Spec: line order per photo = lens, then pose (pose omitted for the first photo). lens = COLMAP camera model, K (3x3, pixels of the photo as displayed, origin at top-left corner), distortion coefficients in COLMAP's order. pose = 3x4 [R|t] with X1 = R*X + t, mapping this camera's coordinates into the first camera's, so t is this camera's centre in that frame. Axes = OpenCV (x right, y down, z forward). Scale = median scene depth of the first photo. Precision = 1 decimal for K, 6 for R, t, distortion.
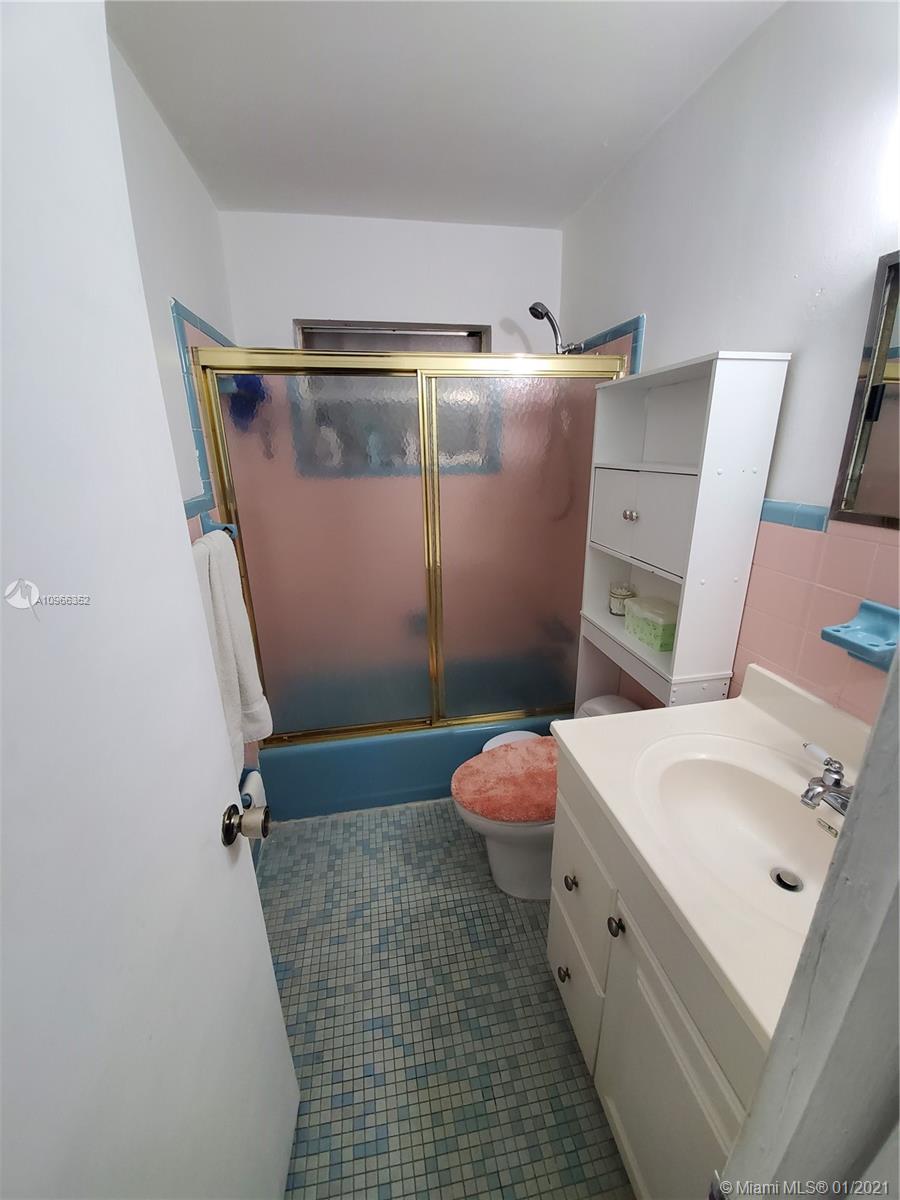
lens RADIAL K [[476.9, 0, 457.6], [0, 476.9, 603.4], [0, 0, 1]] dist [0.016542, -0.019597]
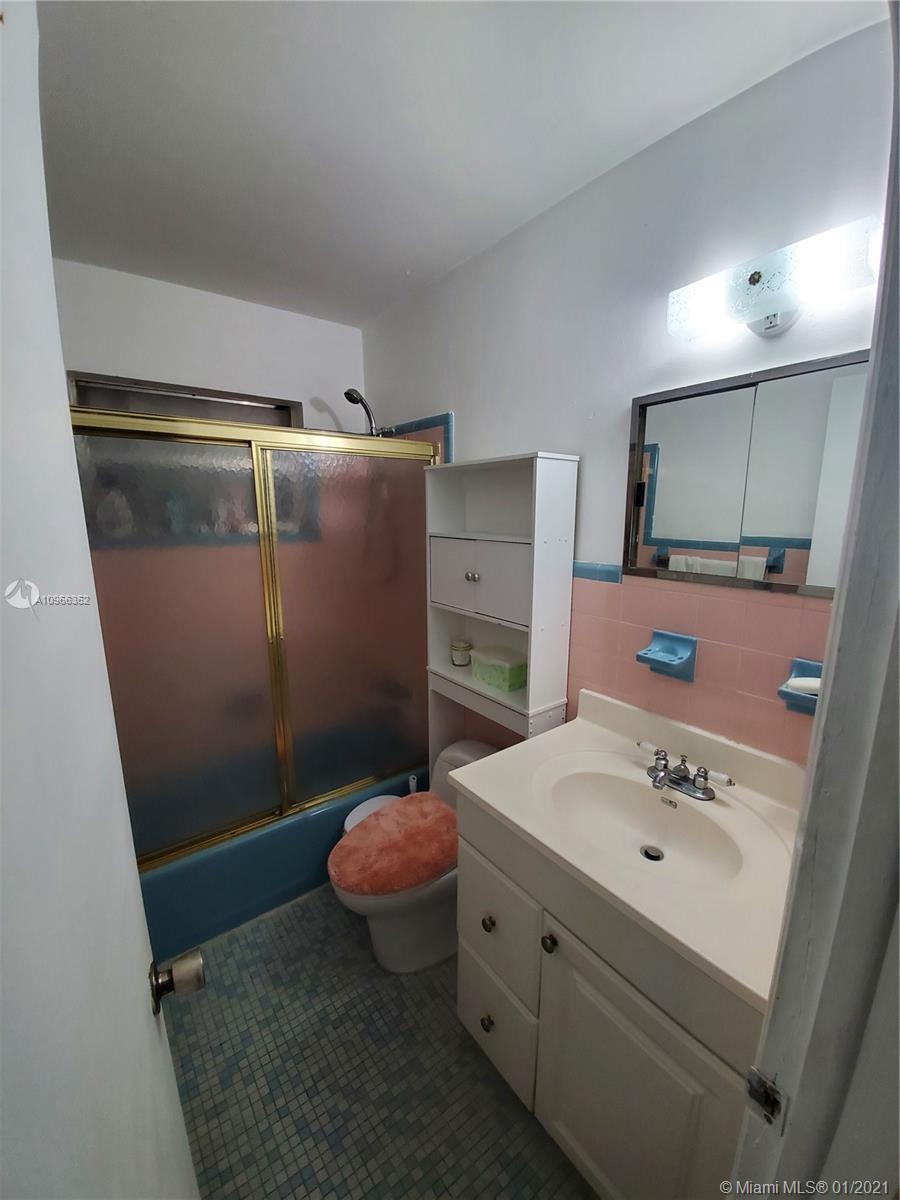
lens RADIAL K [[476.9, 0, 457.6], [0, 476.9, 603.4], [0, 0, 1]] dist [0.016542, -0.019597]
pose [[0.891916, -0.071162, 0.446566, -0.176564], [0.127512, 0.987044, -0.097388, -0.012554], [-0.433850, 0.143805, 0.889435, -0.004409]]
